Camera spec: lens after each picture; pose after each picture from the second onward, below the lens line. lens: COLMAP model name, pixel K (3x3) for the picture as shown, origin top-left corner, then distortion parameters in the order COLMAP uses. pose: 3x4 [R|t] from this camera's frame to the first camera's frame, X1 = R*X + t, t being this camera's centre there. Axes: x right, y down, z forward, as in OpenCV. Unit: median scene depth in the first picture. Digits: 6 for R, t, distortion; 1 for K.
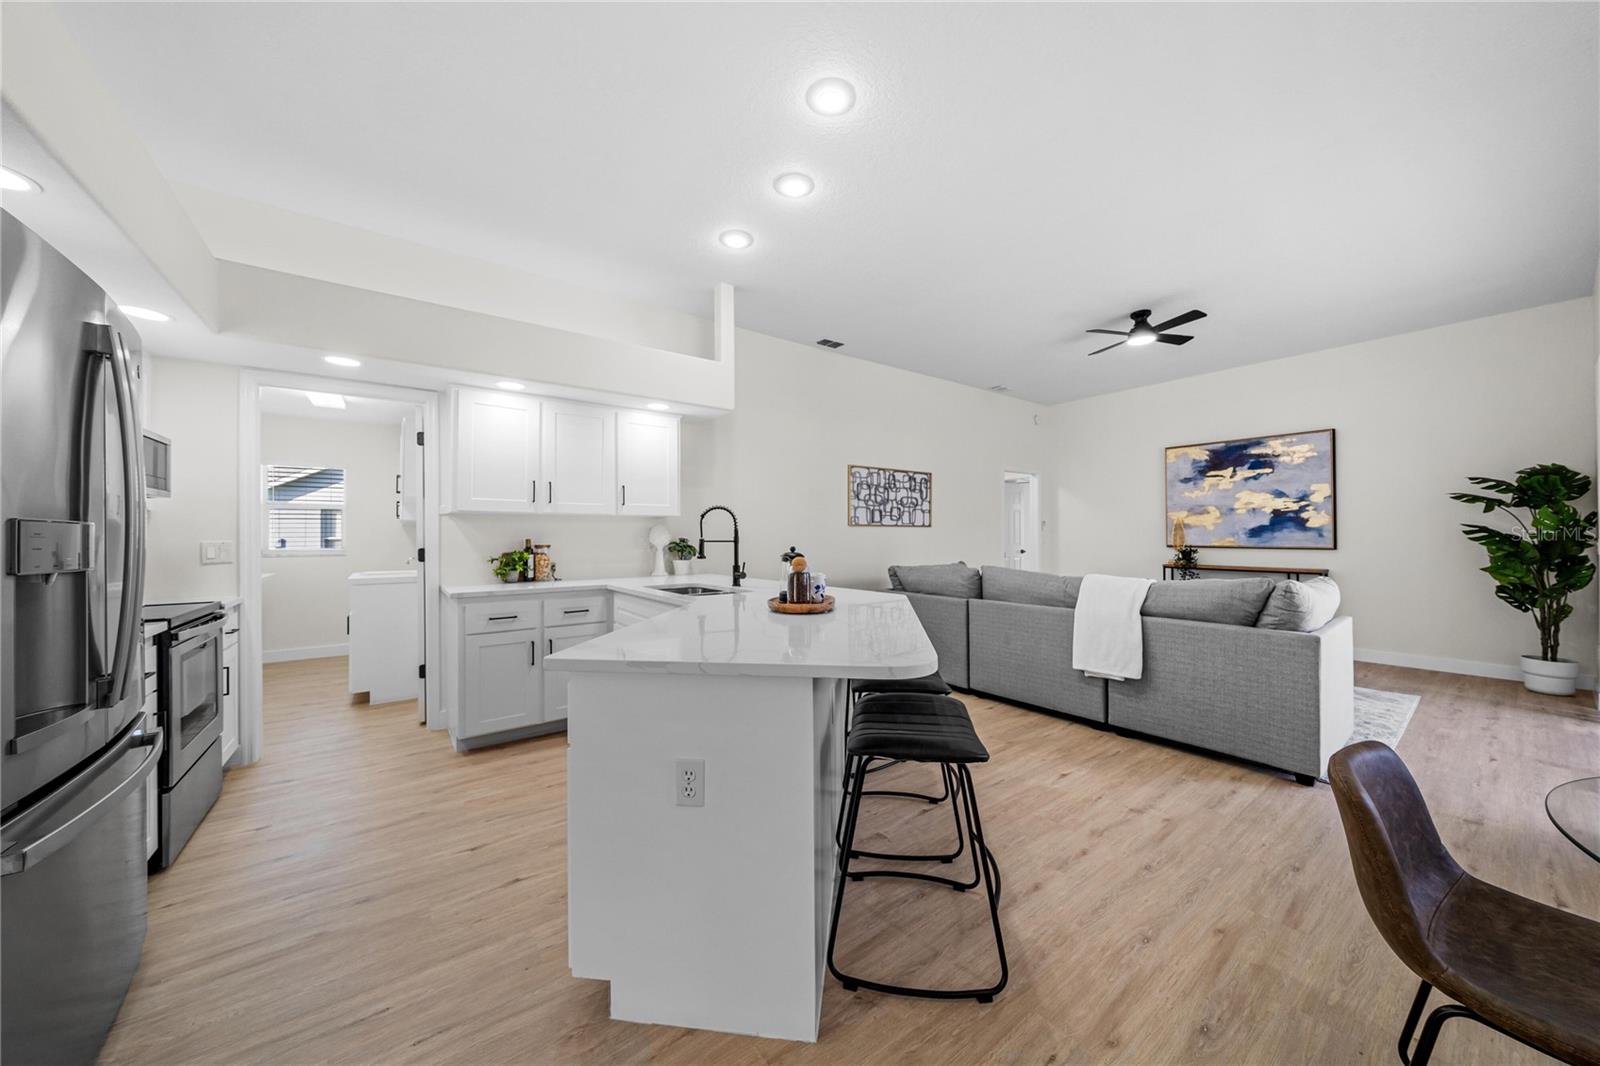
lens RADIAL K [[547.6, 0, 809.7], [0, 547.6, 533.0], [0, 0, 1]] dist [-0.006999, -0.000135]
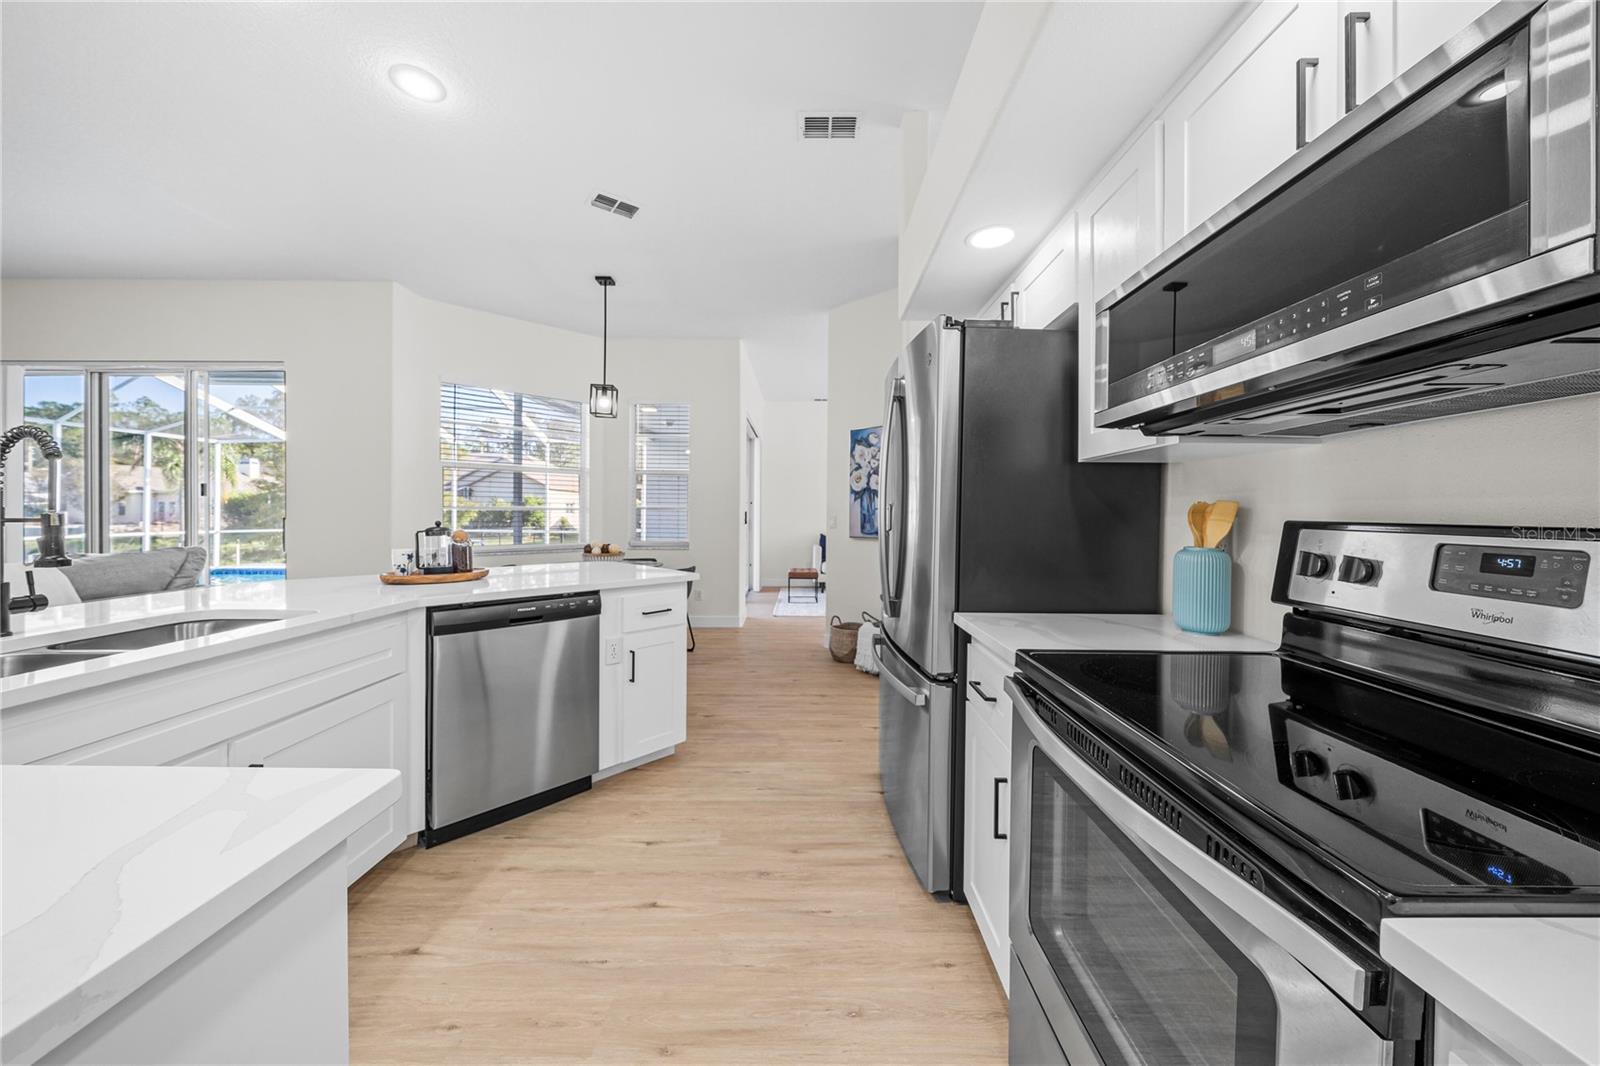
lens RADIAL K [[547.6, 0, 808.1], [0, 547.6, 515.9], [0, 0, 1]] dist [-0.006999, -0.000135]
pose [[-0.799276, -0.001226, 0.600963, -0.643130], [-0.003475, 0.999991, -0.002581, 0.008784], [-0.600954, -0.004151, -0.799273, 0.758447]]
